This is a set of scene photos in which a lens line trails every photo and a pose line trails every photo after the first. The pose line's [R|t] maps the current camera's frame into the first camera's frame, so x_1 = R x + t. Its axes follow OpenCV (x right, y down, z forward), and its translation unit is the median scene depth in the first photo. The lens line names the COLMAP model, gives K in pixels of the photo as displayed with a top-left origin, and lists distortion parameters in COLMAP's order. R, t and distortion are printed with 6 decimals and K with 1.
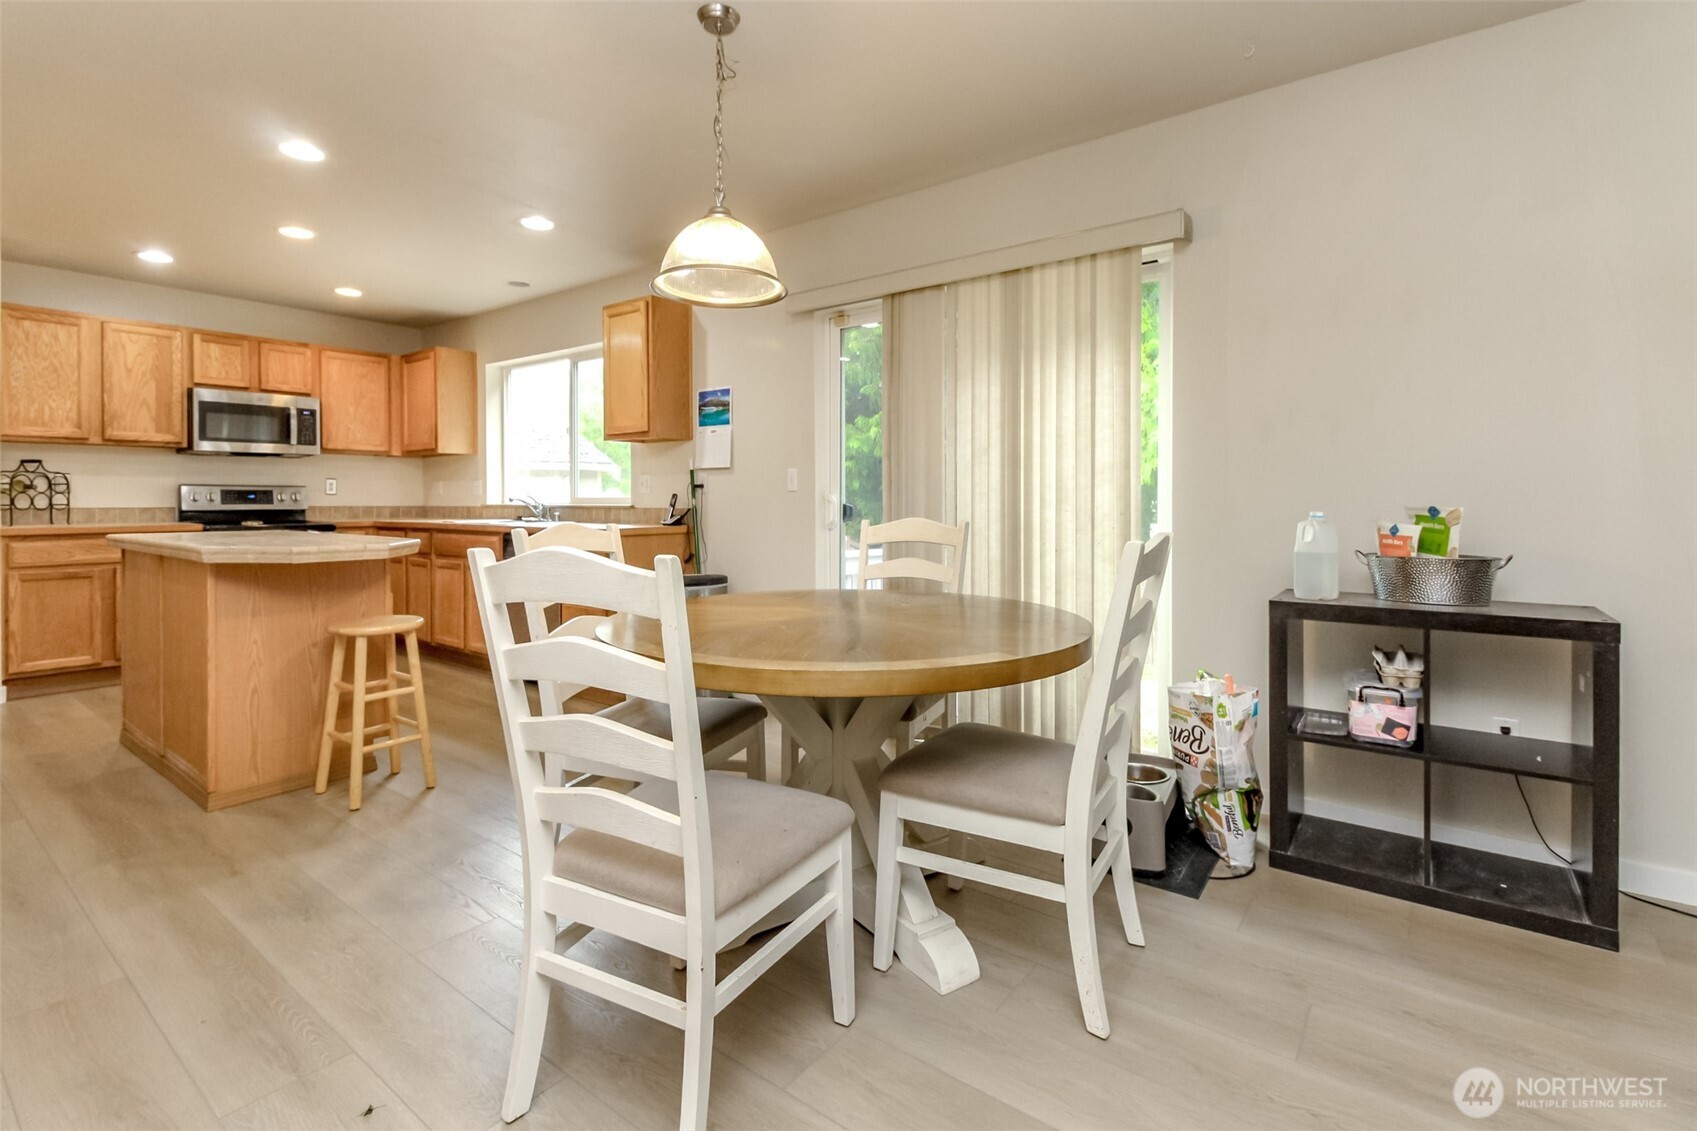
lens RADIAL K [[786.6, 0, 843.0], [0, 786.6, 503.7], [0, 0, 1]] dist [0.026131, -0.016724]
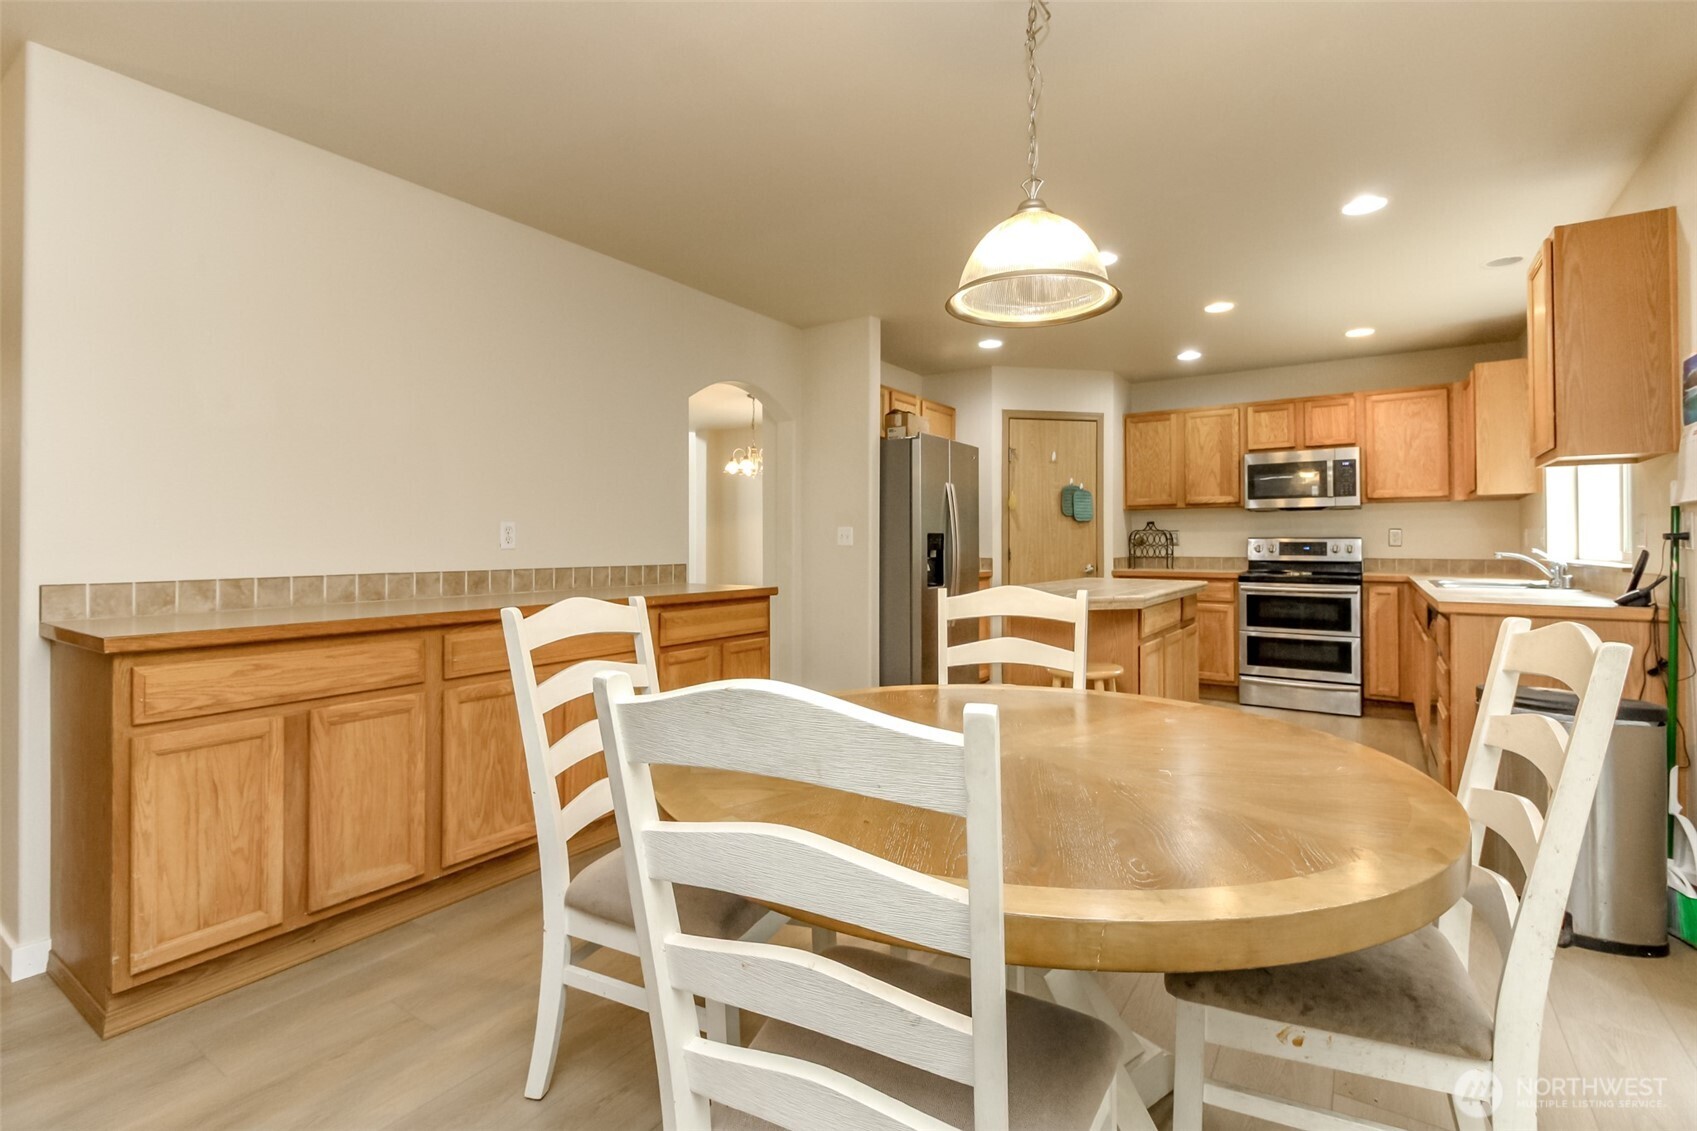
lens RADIAL K [[771.7, 0, 840.5], [0, 771.7, 539.3], [0, 0, 1]] dist [0.001503, -0.008943]
pose [[0.056909, -0.006567, -0.998358, 0.409878], [-0.003259, 0.999972, -0.006764, -0.019522], [0.998374, 0.003639, 0.056886, 0.529390]]
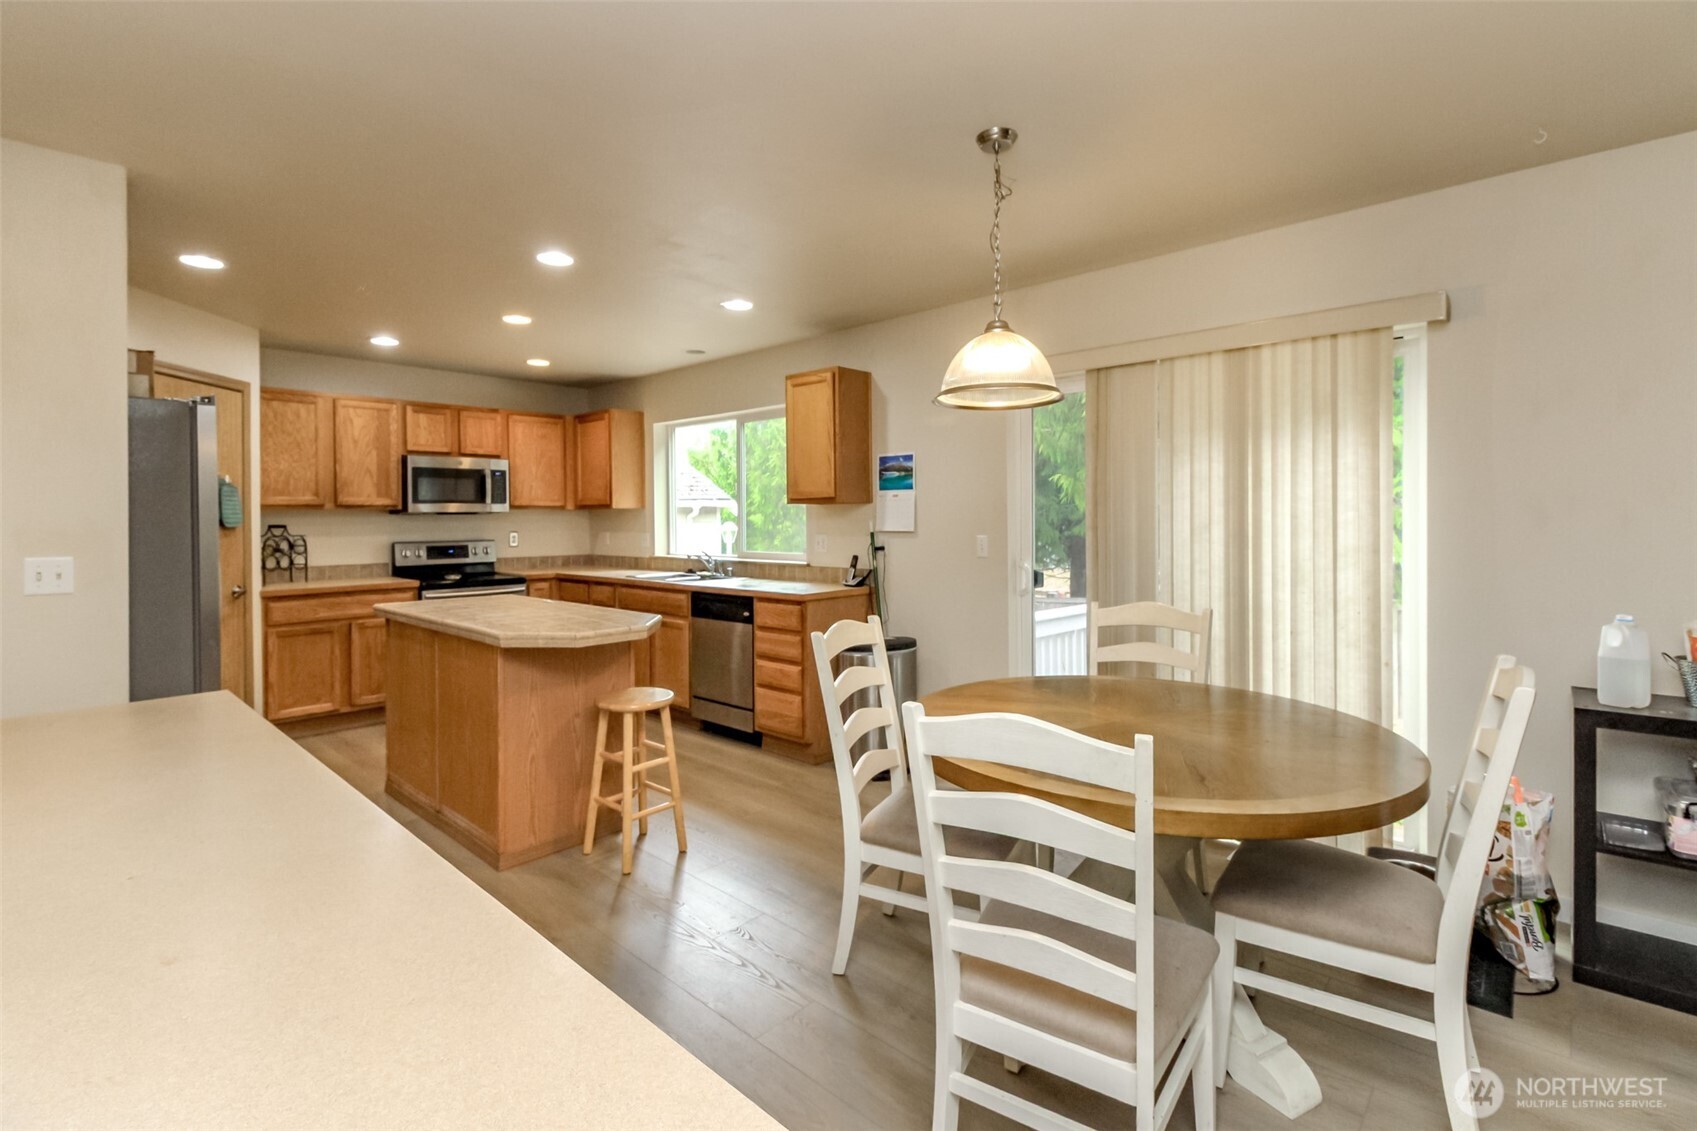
lens RADIAL K [[783.5, 0, 839.6], [0, 783.5, 522.2], [0, 0, 1]] dist [0.022173, -0.010728]
pose [[0.995141, -0.006296, -0.098261, -0.180472], [0.006458, 0.999978, 0.001330, -0.077886], [0.098250, -0.001958, 0.995160, -0.033860]]
